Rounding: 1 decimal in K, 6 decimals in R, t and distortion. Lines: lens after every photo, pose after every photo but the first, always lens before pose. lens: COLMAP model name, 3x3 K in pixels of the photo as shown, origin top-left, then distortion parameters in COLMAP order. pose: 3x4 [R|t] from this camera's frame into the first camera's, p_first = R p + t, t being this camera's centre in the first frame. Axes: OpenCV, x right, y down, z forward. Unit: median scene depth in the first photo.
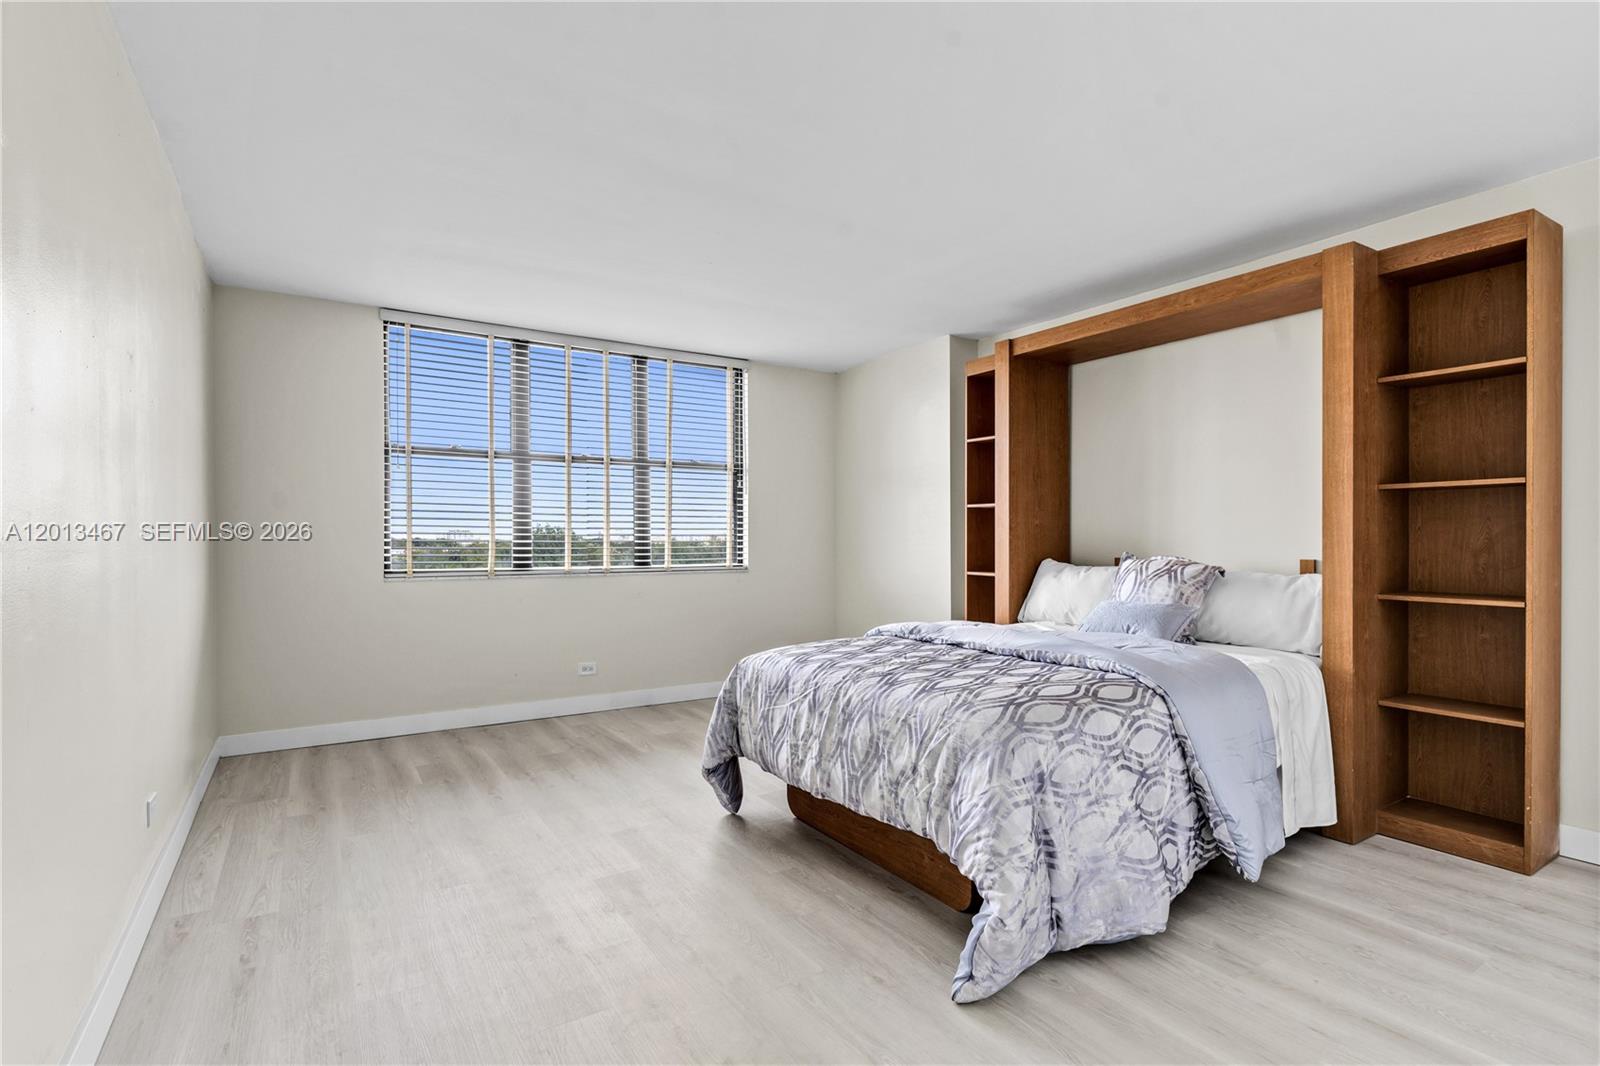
lens RADIAL K [[760.0, 0, 800.0], [0, 760.0, 539.4], [0, 0, 1]] dist [0.000483, 0.000026]
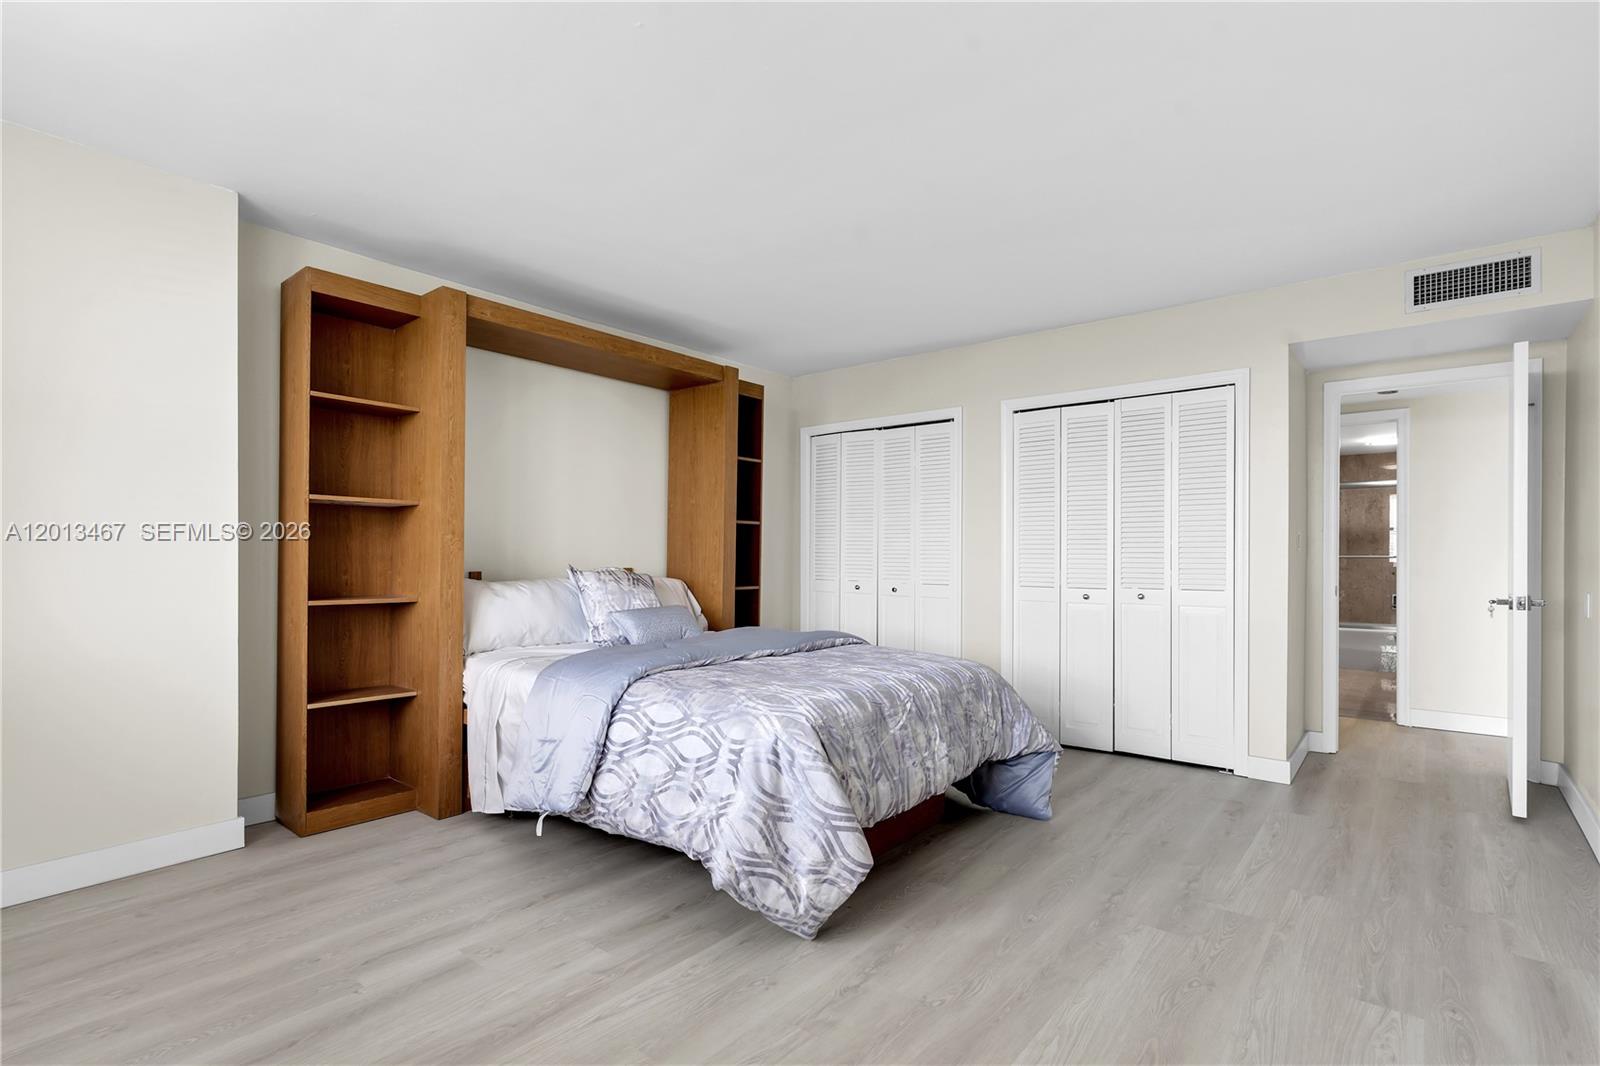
lens RADIAL K [[763.8, 0, 799.4], [0, 763.8, 546.2], [0, 0, 1]] dist [-0.001349, 0.000030]
pose [[-0.293444, 0.000962, 0.955976, -0.798021], [-0.008433, 0.999958, -0.003595, -0.007530], [-0.955939, -0.009116, -0.293424, 1.258512]]
